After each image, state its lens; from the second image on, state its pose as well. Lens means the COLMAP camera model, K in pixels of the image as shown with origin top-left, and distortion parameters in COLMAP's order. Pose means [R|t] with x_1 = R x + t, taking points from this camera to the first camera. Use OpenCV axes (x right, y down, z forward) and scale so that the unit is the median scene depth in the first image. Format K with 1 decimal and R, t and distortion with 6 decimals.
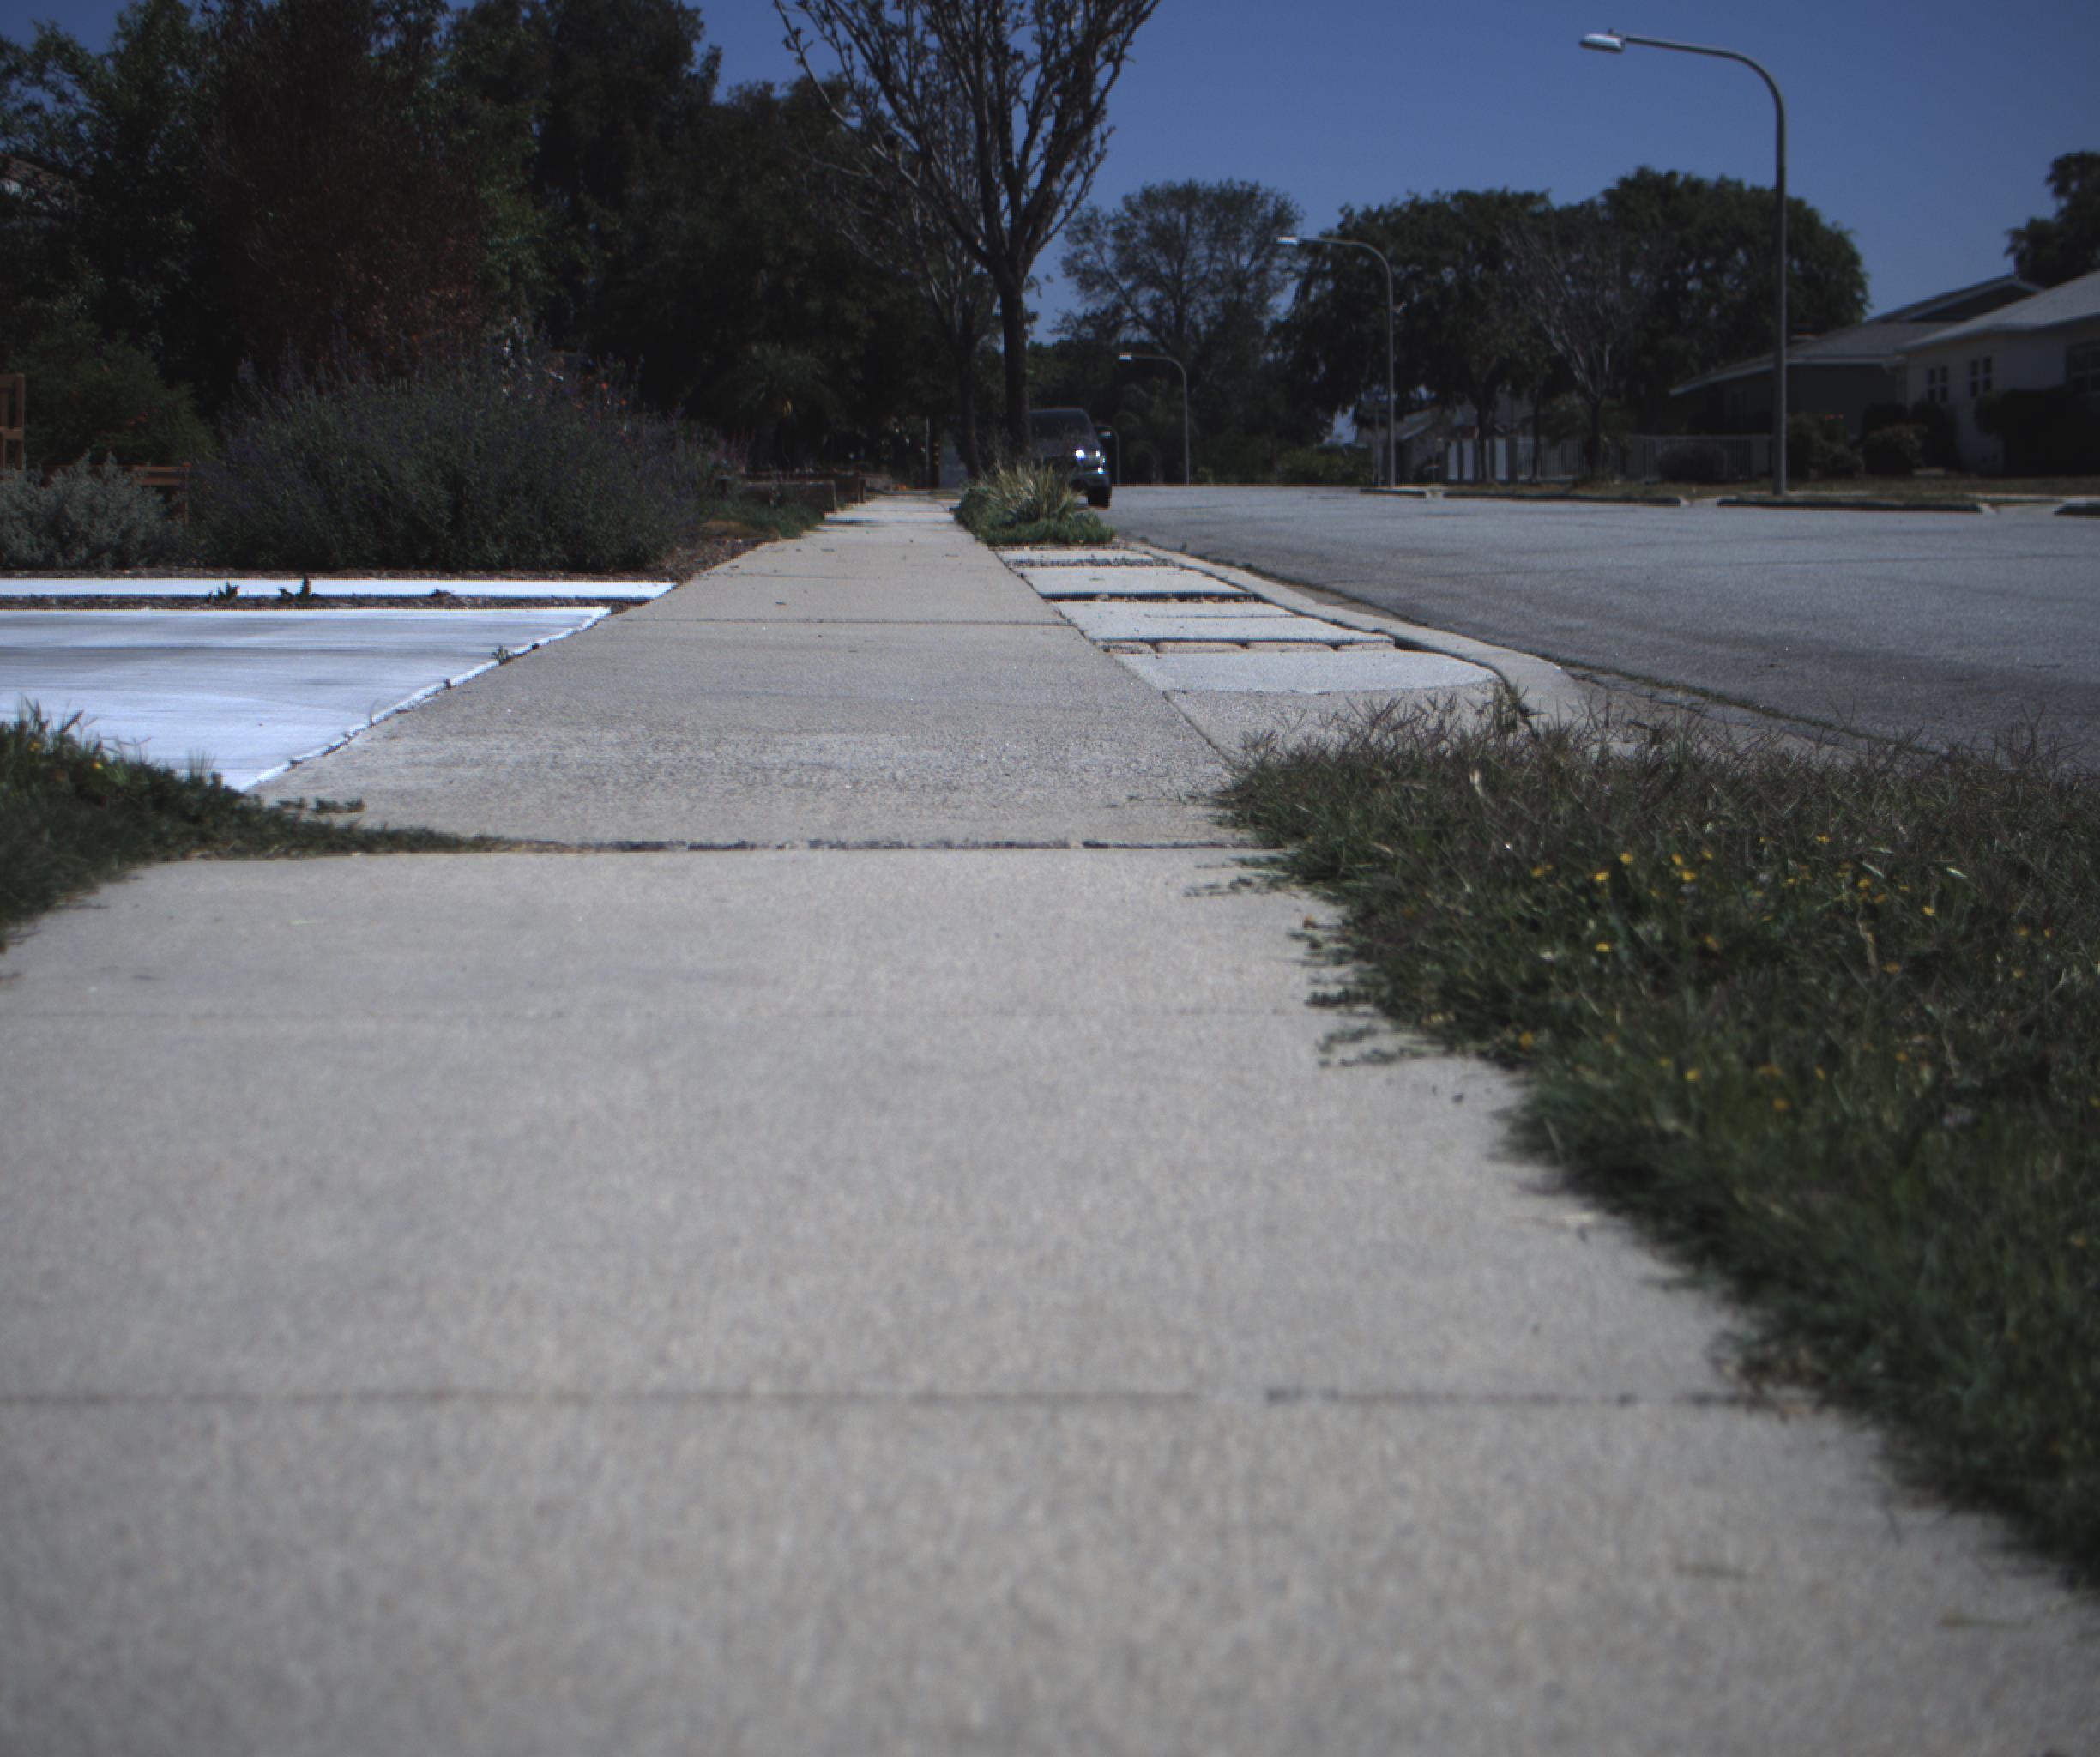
lens RADIAL K [[3899.9, 0, 1026.8], [0, 3899.9, 836.1], [0, 0, 1]] dist [-0.177376, 0.904936]
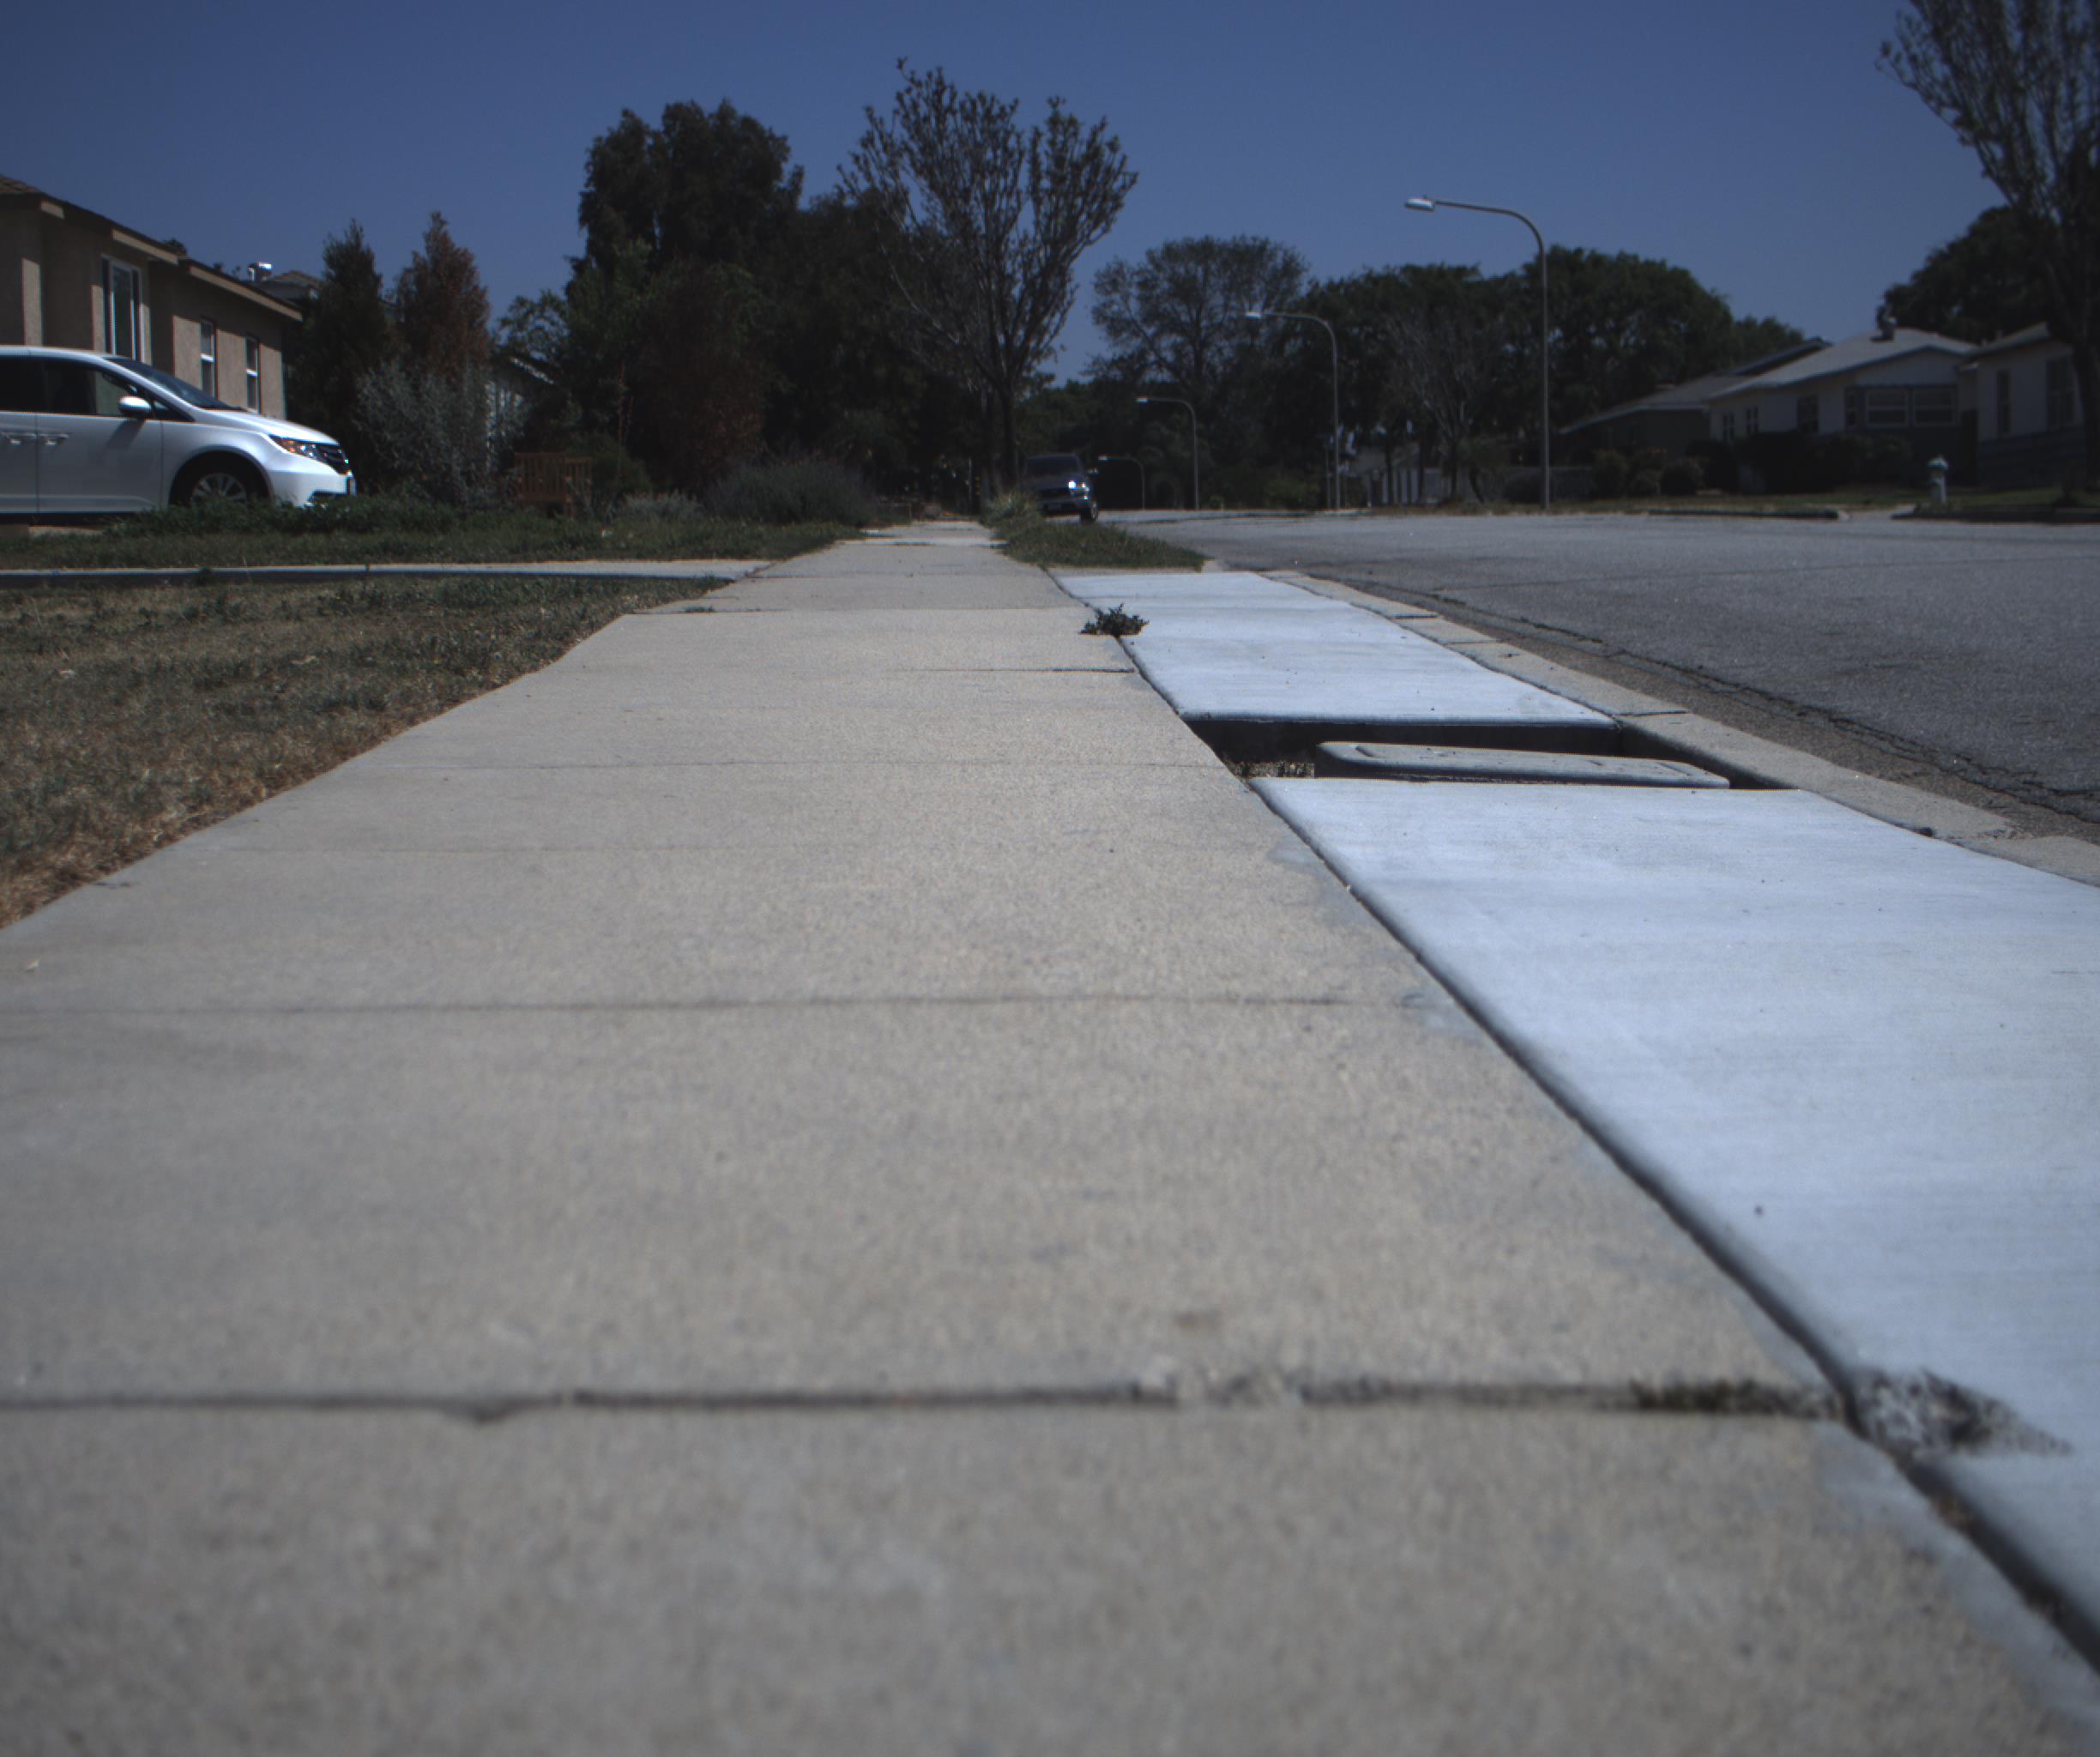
lens RADIAL K [[3899.9, 0, 1026.8], [0, 3899.9, 836.1], [0, 0, 1]] dist [-0.177376, 0.904936]
pose [[0.999886, -0.008250, -0.012639, 0.006830], [0.008151, 0.999936, -0.007877, 0.021438], [0.012703, 0.007773, 0.999889, -0.220252]]
